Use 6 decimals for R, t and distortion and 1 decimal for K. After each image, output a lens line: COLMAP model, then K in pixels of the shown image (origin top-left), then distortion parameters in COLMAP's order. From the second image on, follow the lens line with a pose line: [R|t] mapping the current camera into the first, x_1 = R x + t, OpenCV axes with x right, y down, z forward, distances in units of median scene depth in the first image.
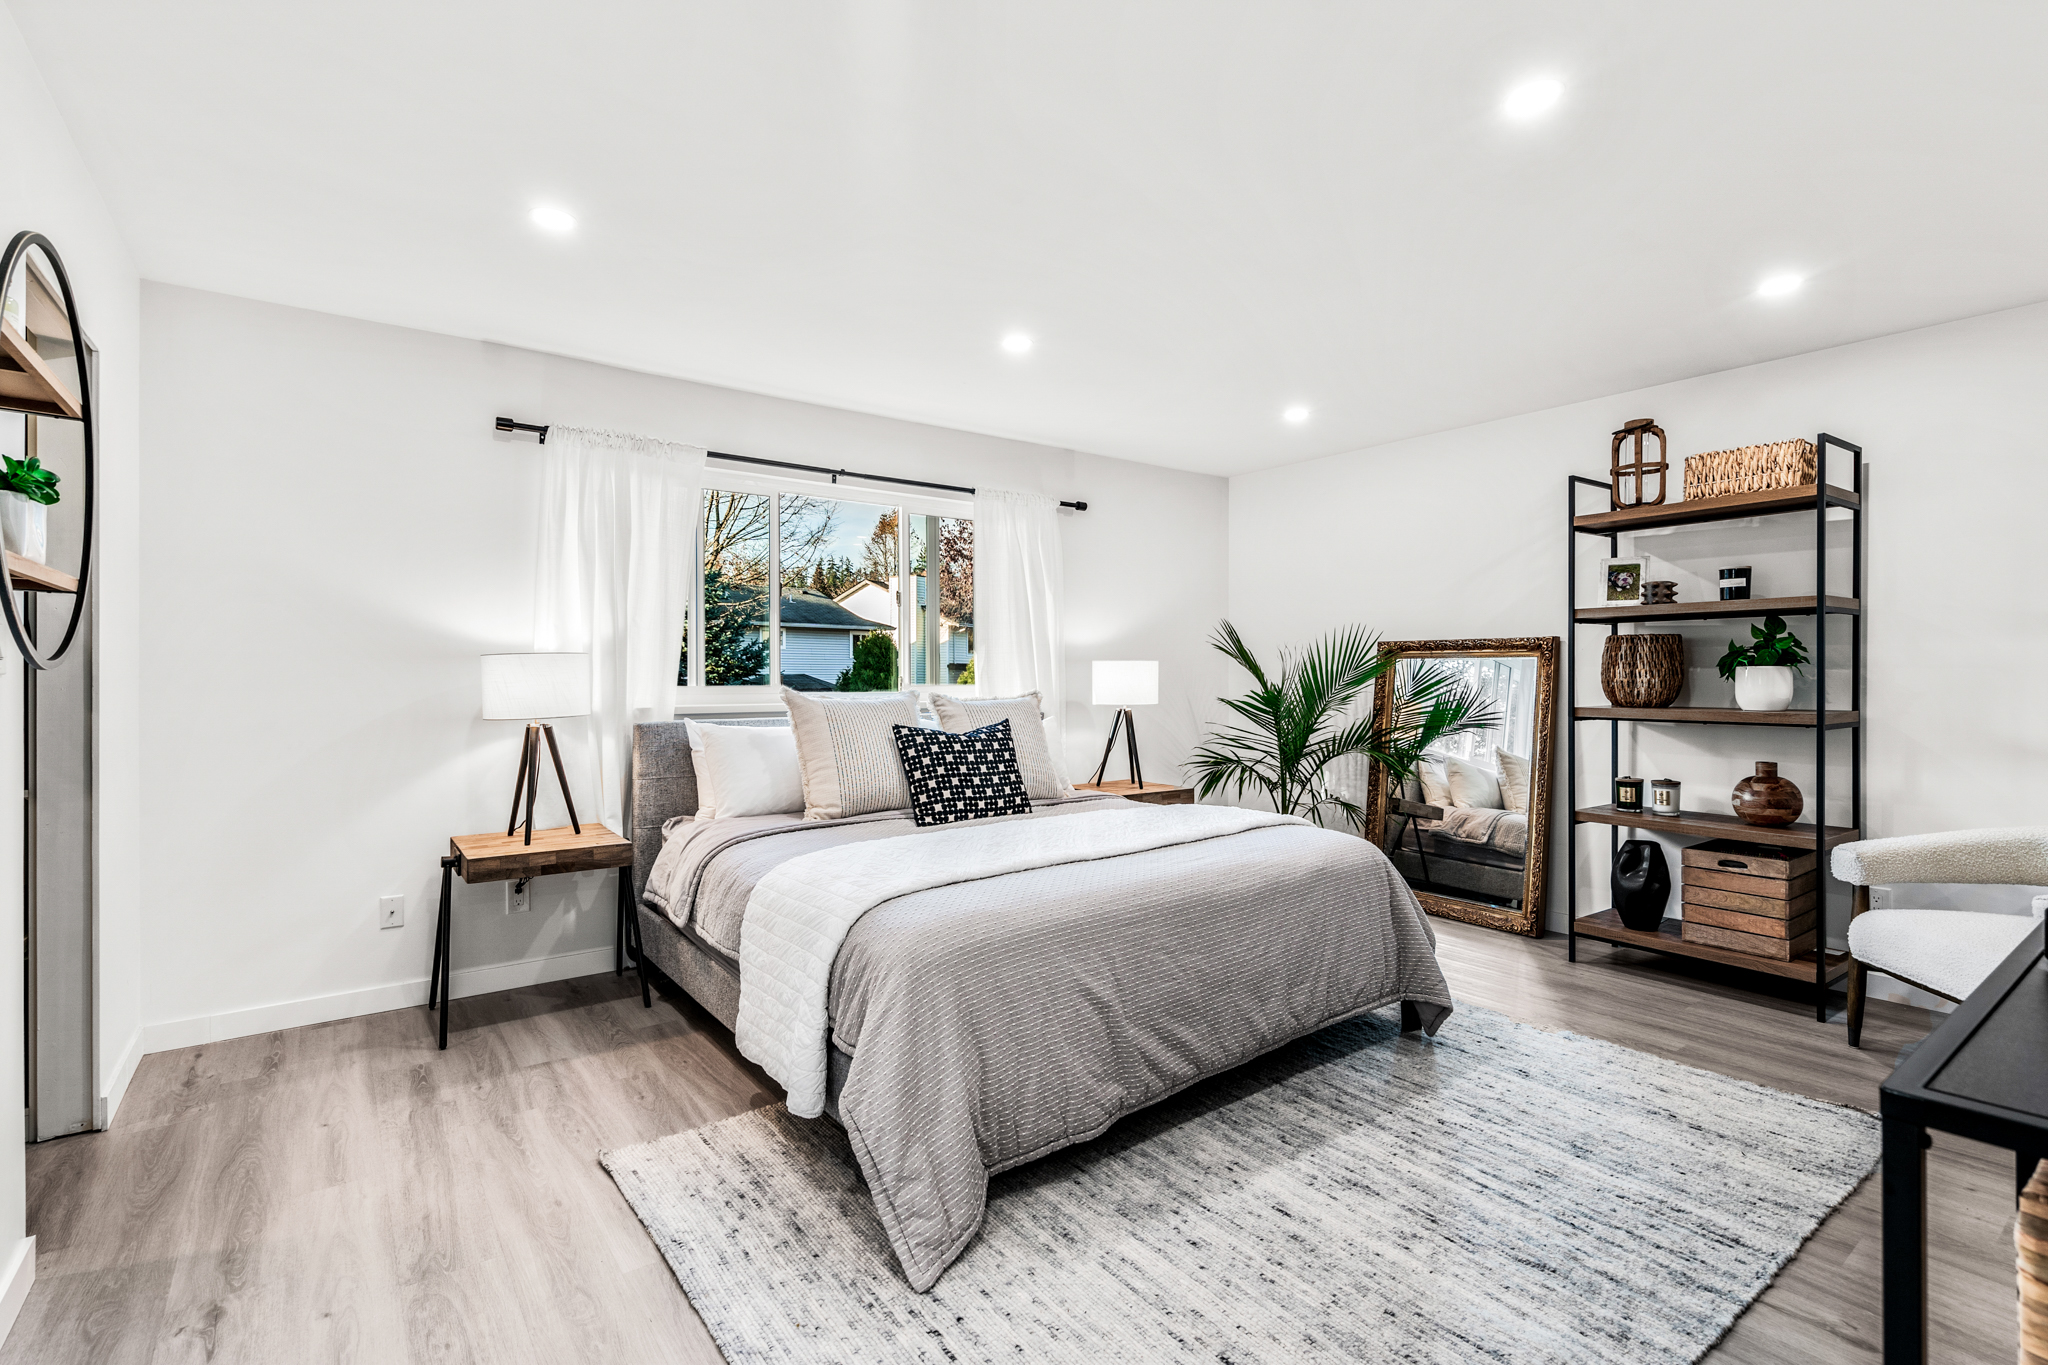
lens RADIAL K [[945.4, 0, 1016.2], [0, 945.4, 678.1], [0, 0, 1]] dist [0.003189, 0.000147]
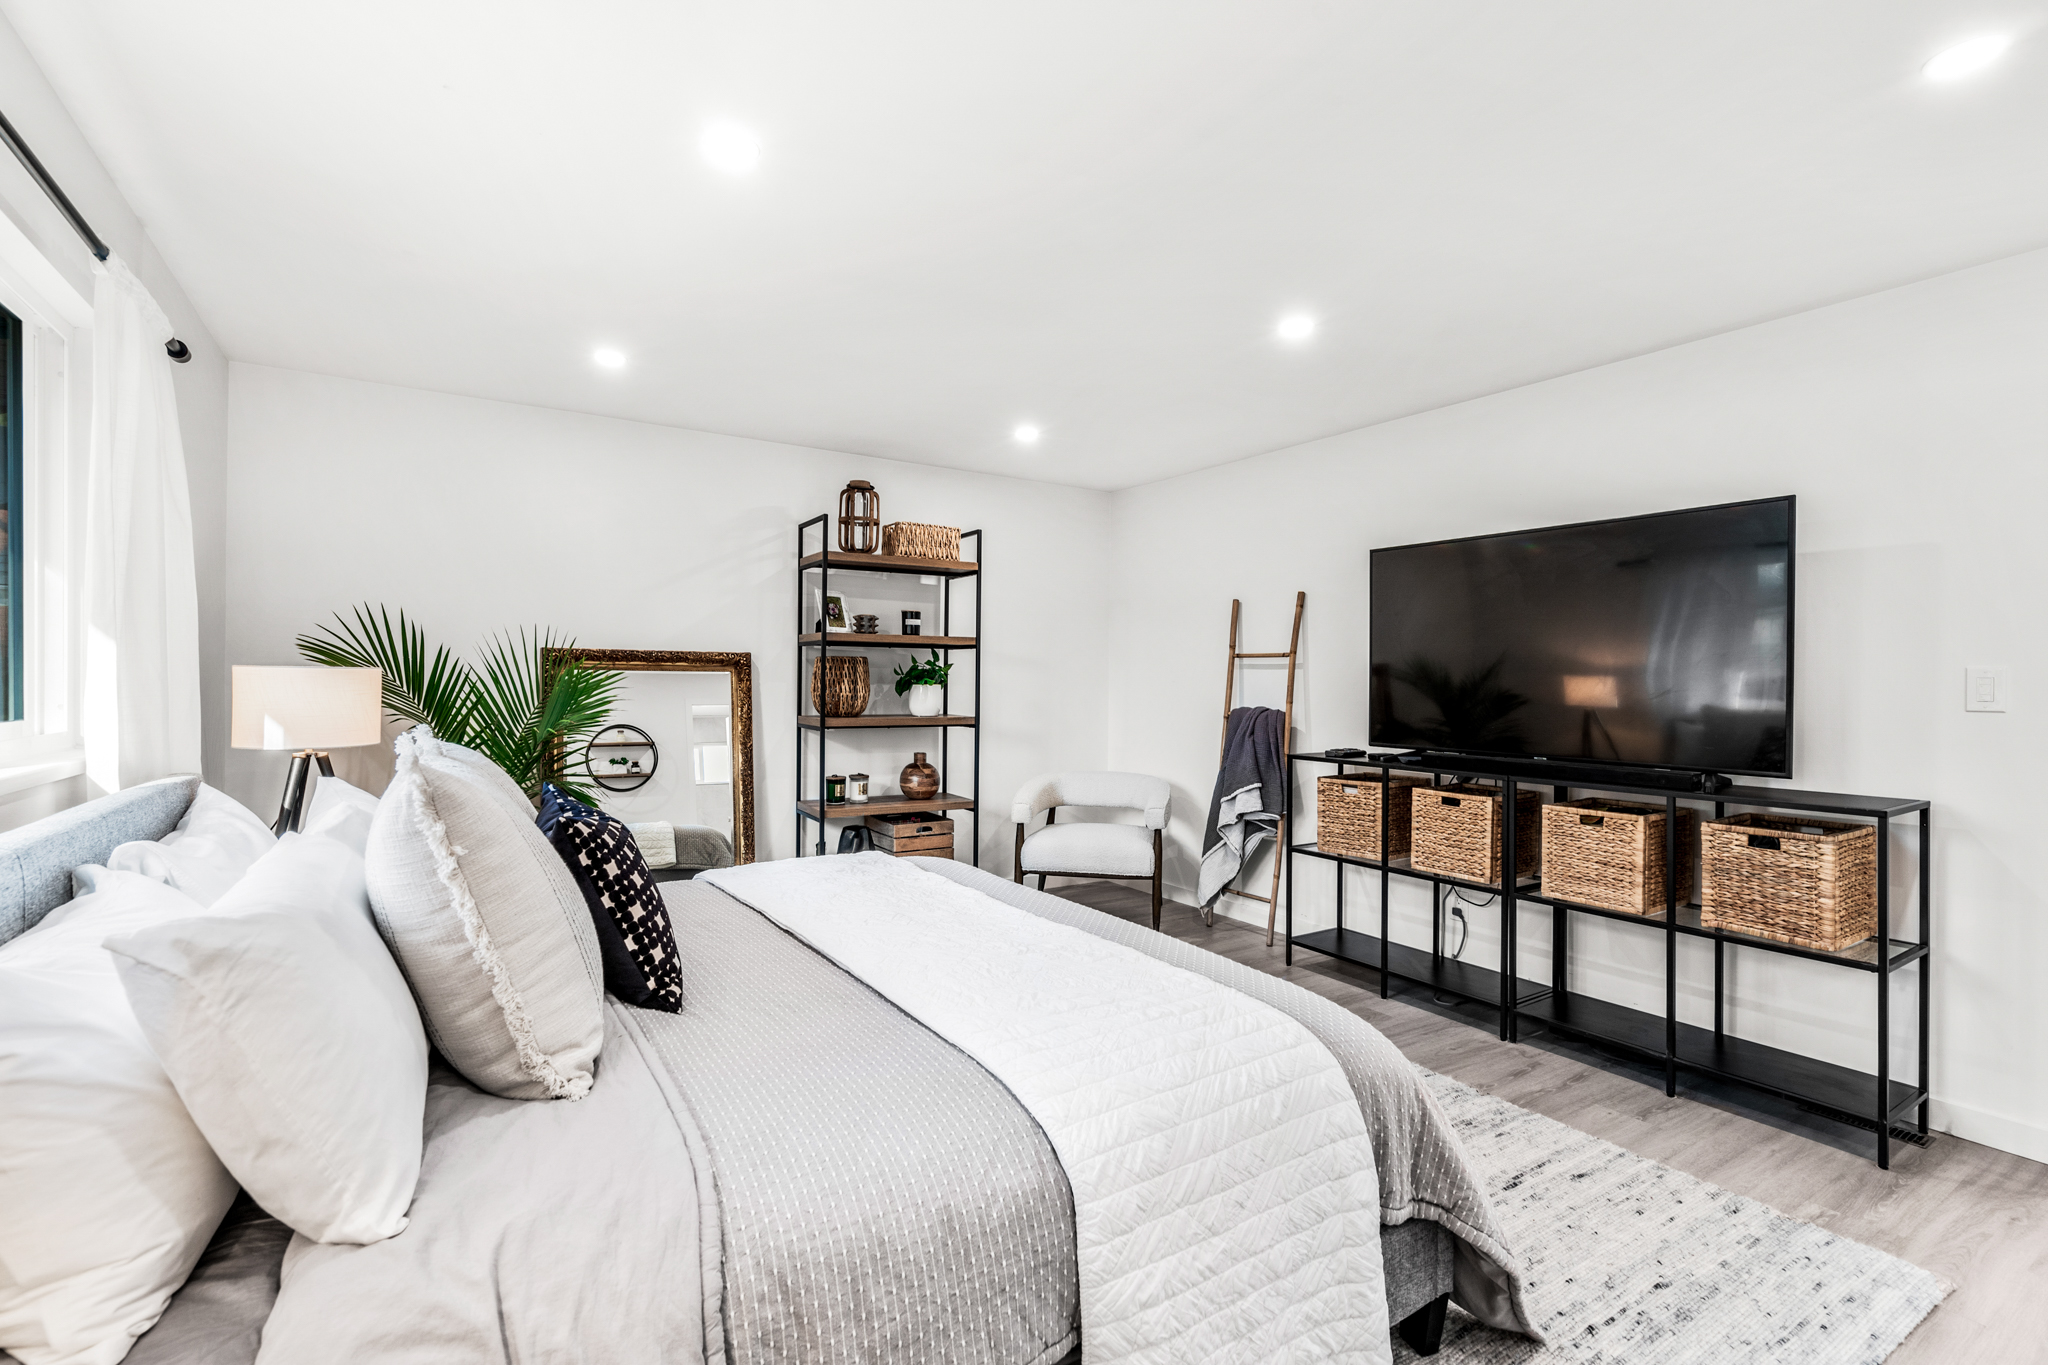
lens RADIAL K [[945.4, 0, 1020.1], [0, 945.4, 679.8], [0, 0, 1]] dist [0.003189, 0.000147]
pose [[0.077915, -0.000851, 0.996960, -0.554215], [-0.009957, 0.999949, 0.001631, -0.021333], [-0.996910, -0.010054, 0.077902, 0.717472]]
